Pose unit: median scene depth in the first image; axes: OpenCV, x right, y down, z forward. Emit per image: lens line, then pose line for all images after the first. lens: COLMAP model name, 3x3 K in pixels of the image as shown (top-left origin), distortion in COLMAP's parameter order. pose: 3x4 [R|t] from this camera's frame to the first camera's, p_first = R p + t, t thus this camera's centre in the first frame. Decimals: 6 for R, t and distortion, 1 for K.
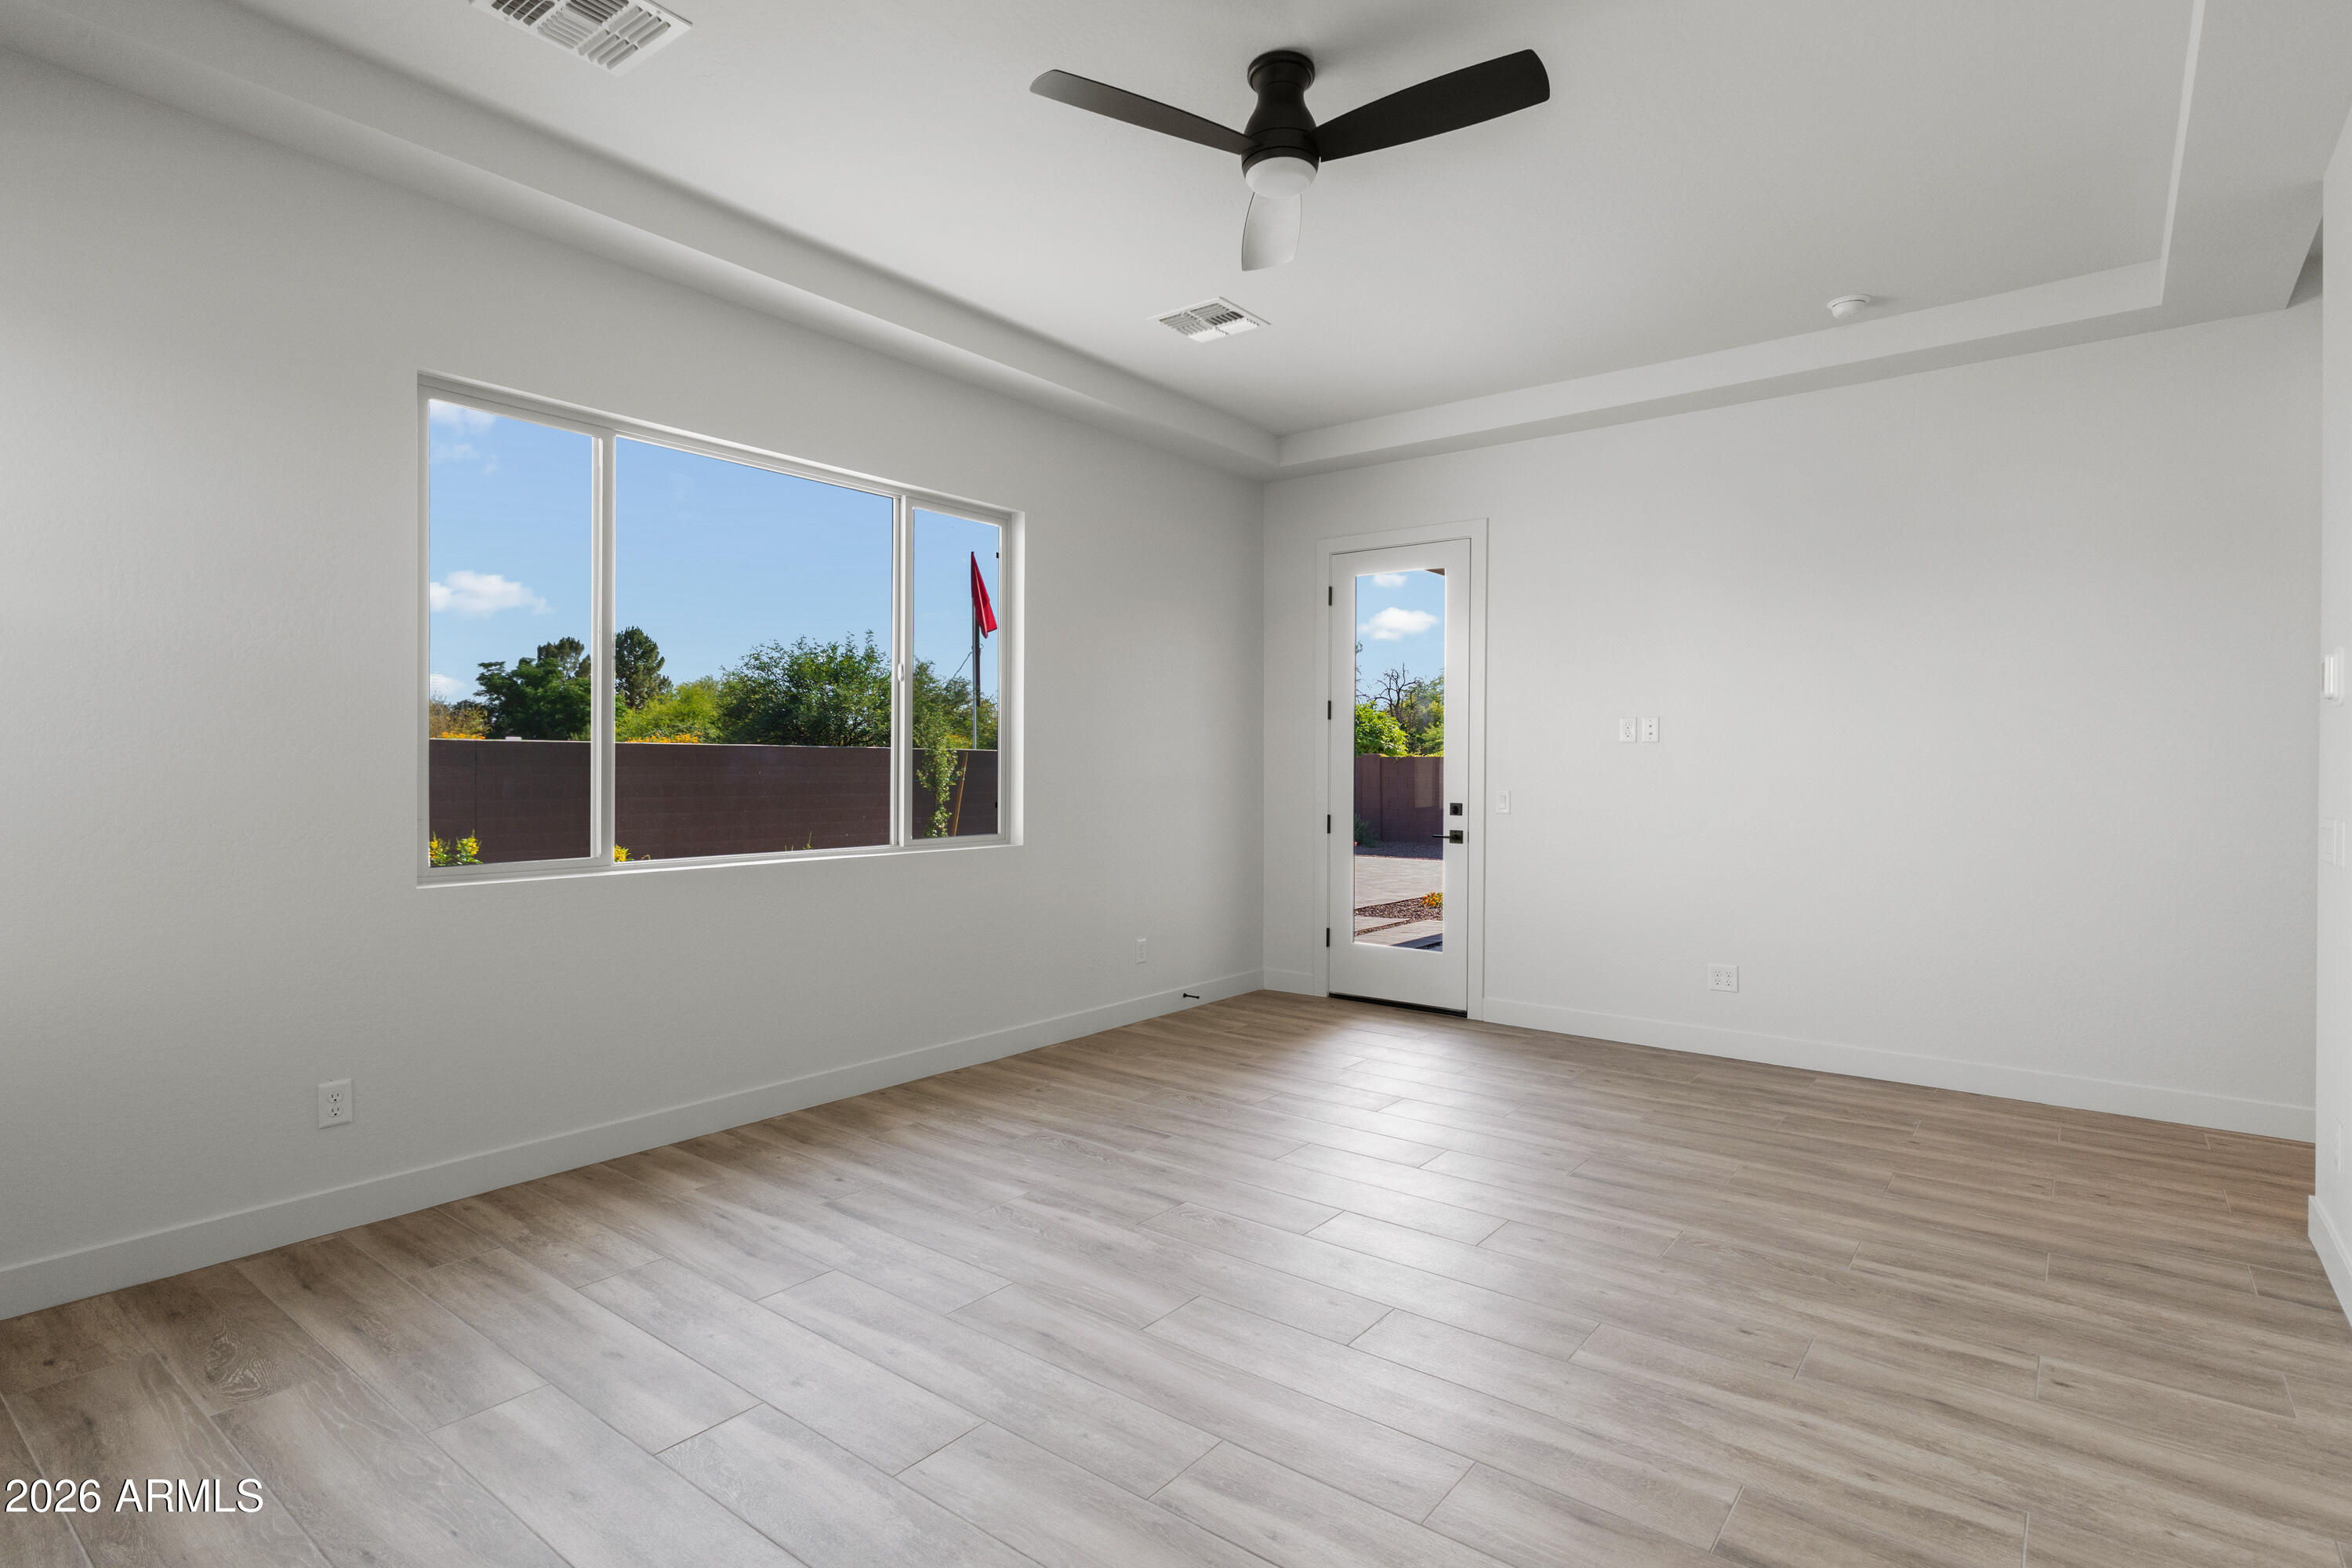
lens RADIAL K [[1183.6, 0, 1183.8], [0, 1183.6, 776.1], [0, 0, 1]] dist [-0.001492, 0.001326]
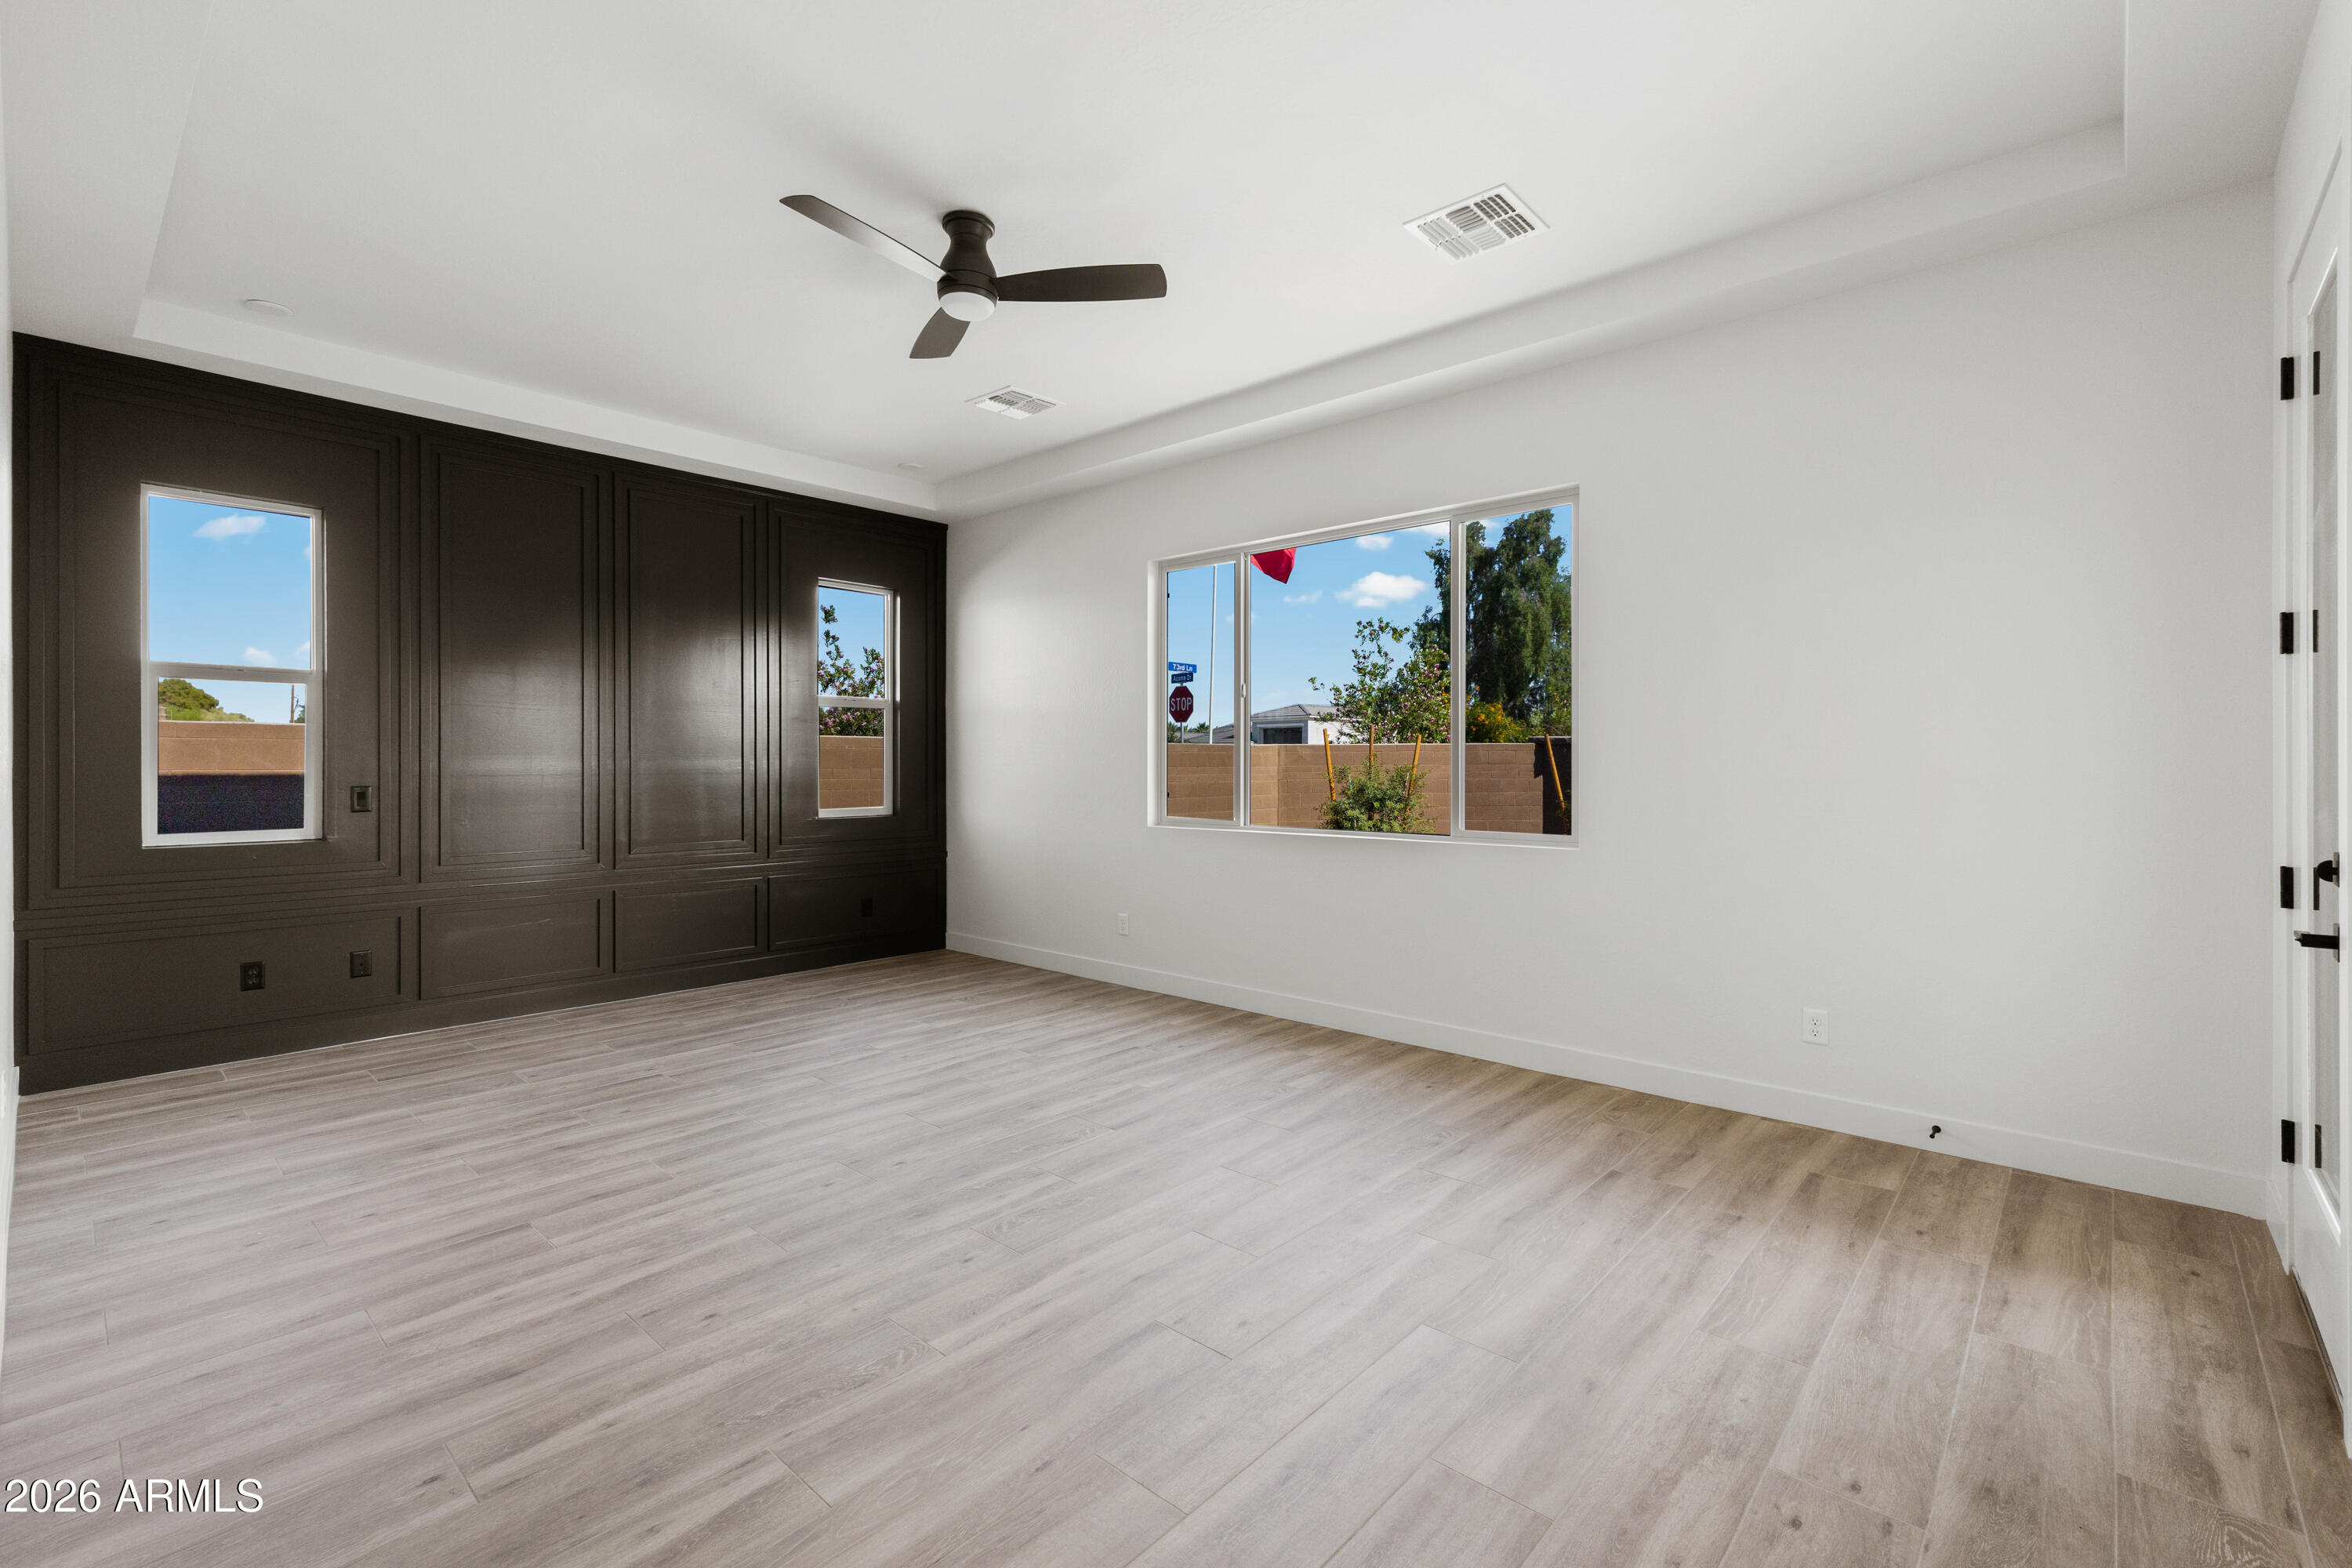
lens RADIAL K [[1022.9, 0, 1183.6], [0, 1022.9, 768.3], [0, 0, 1]] dist [0.006318, 0.000612]
pose [[-0.078192, -0.002134, -0.996936, 1.365323], [-0.004434, 0.999989, -0.001793, -0.011707], [0.996928, 0.004280, -0.078201, 1.508349]]
